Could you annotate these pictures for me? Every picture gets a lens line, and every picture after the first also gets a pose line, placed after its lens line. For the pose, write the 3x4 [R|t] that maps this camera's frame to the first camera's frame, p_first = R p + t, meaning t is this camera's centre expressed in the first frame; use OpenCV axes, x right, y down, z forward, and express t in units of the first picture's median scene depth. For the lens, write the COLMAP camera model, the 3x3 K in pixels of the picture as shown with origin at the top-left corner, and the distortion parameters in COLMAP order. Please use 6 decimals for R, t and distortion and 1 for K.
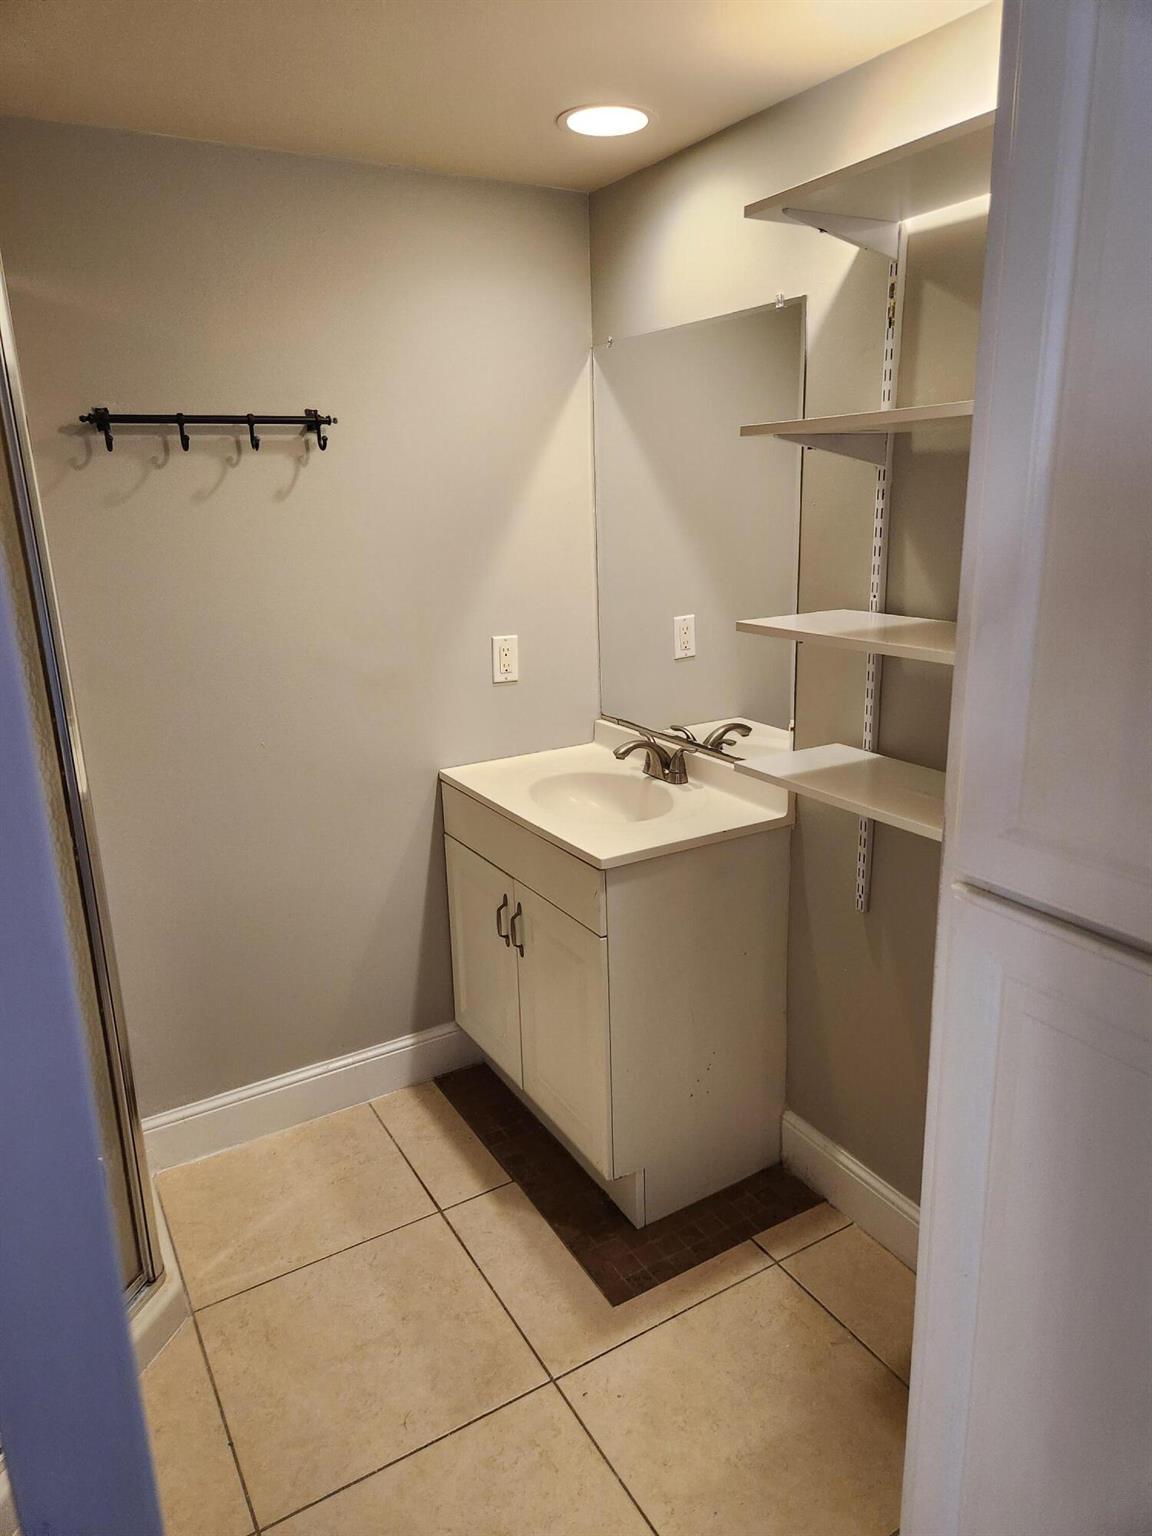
lens RADIAL K [[1025.4, 0, 596.6], [0, 1025.4, 751.5], [0, 0, 1]] dist [0.074261, -0.062893]
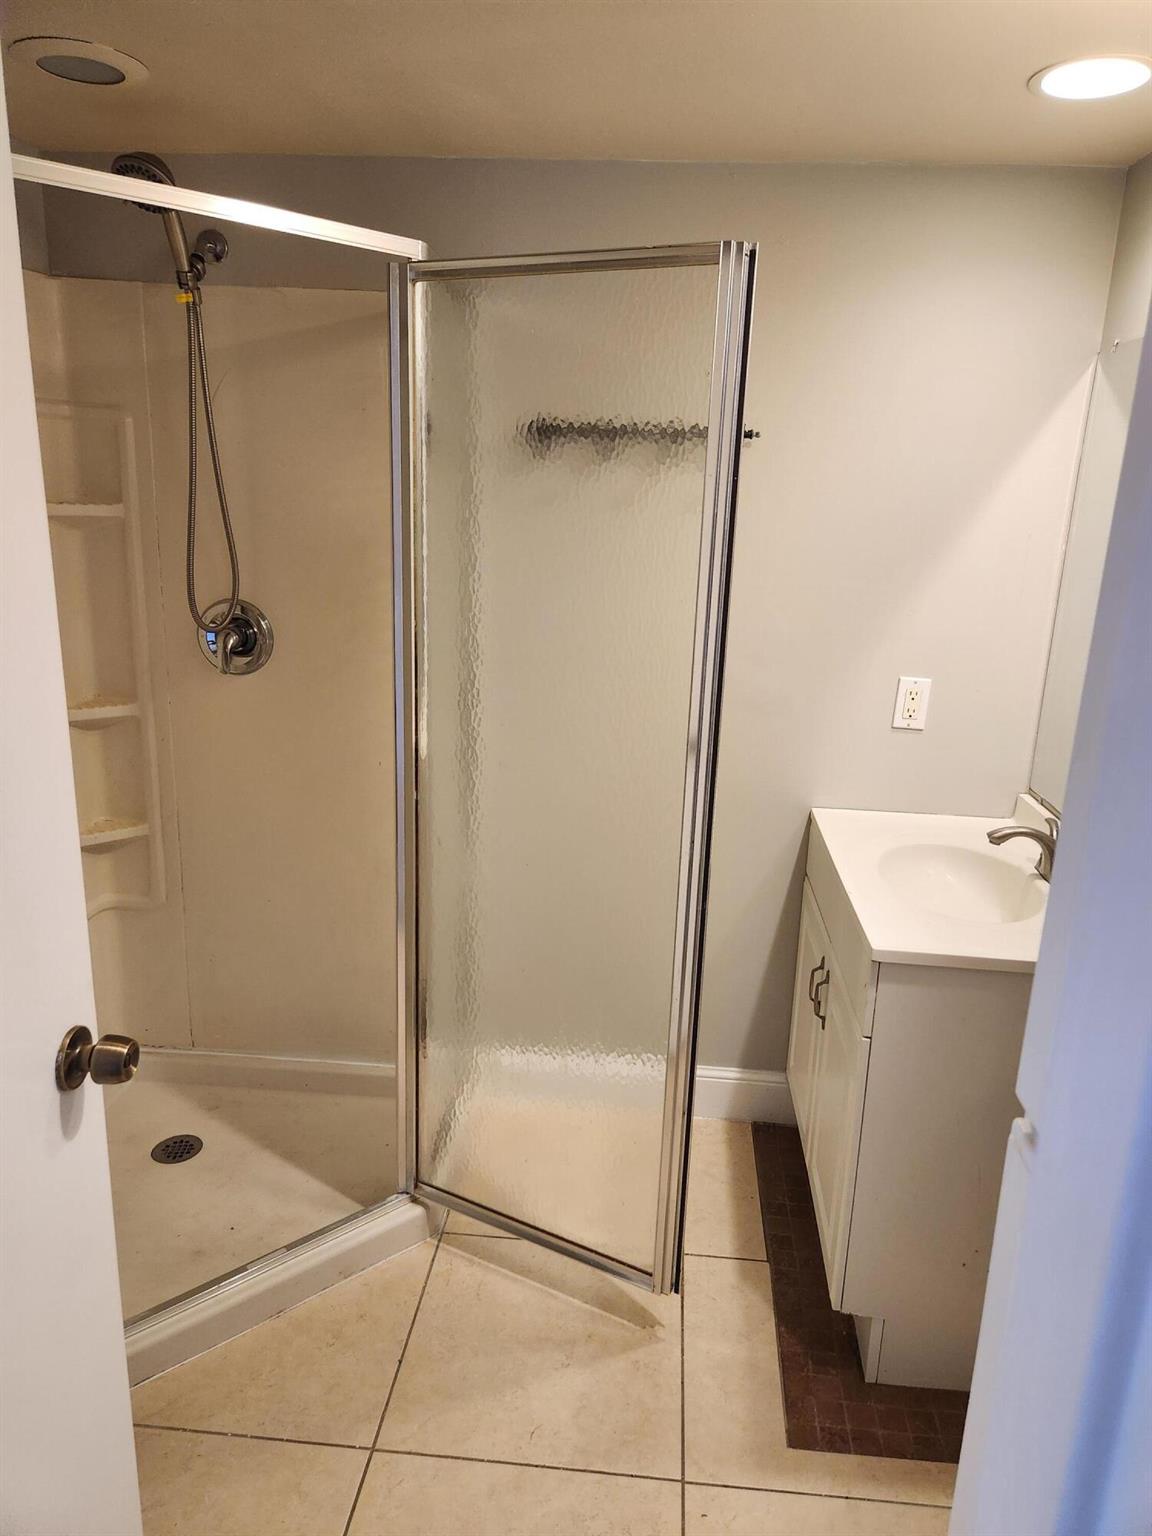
lens RADIAL K [[1025.4, 0, 577.1], [0, 1025.4, 758.9], [0, 0, 1]] dist [0.074261, -0.062893]
pose [[0.812369, 0.200531, -0.547580, 0.205568], [-0.203320, 0.977491, 0.056331, -0.040404], [0.546551, 0.065573, 0.834855, 0.111292]]
